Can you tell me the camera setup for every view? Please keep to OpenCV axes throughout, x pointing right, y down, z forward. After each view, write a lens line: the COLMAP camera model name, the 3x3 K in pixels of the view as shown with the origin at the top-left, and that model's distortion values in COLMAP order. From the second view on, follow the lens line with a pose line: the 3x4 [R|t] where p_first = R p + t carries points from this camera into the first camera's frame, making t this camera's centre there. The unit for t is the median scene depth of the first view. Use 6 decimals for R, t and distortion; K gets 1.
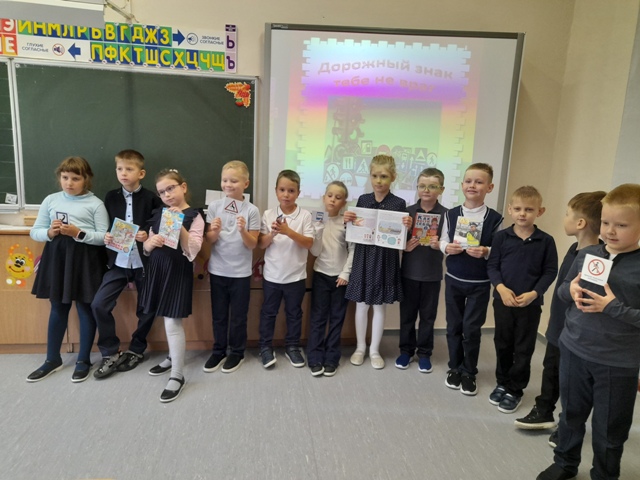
lens RADIAL K [[463.0, 0, 331.2], [0, 463.0, 245.9], [0, 0, 1]] dist [0.015701, -0.045341]
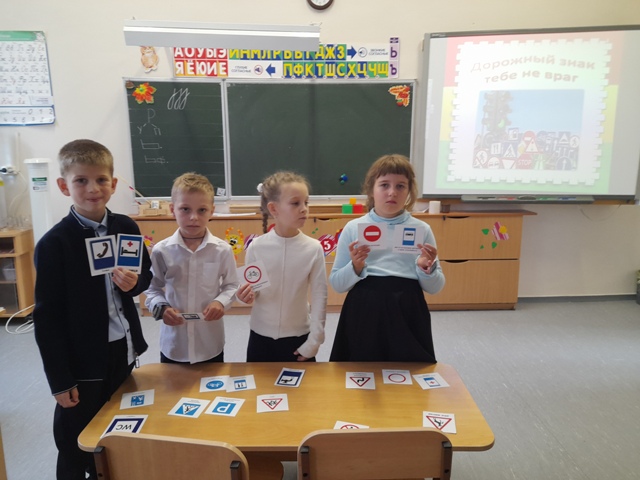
lens RADIAL K [[463.0, 0, 321.7], [0, 463.0, 244.4], [0, 0, 1]] dist [0.015701, -0.045341]
pose [[0.987734, -0.026497, -0.153879, -0.233255], [0.025844, 0.999646, -0.006244, 0.055427], [0.153990, 0.002191, 0.988070, -0.202468]]
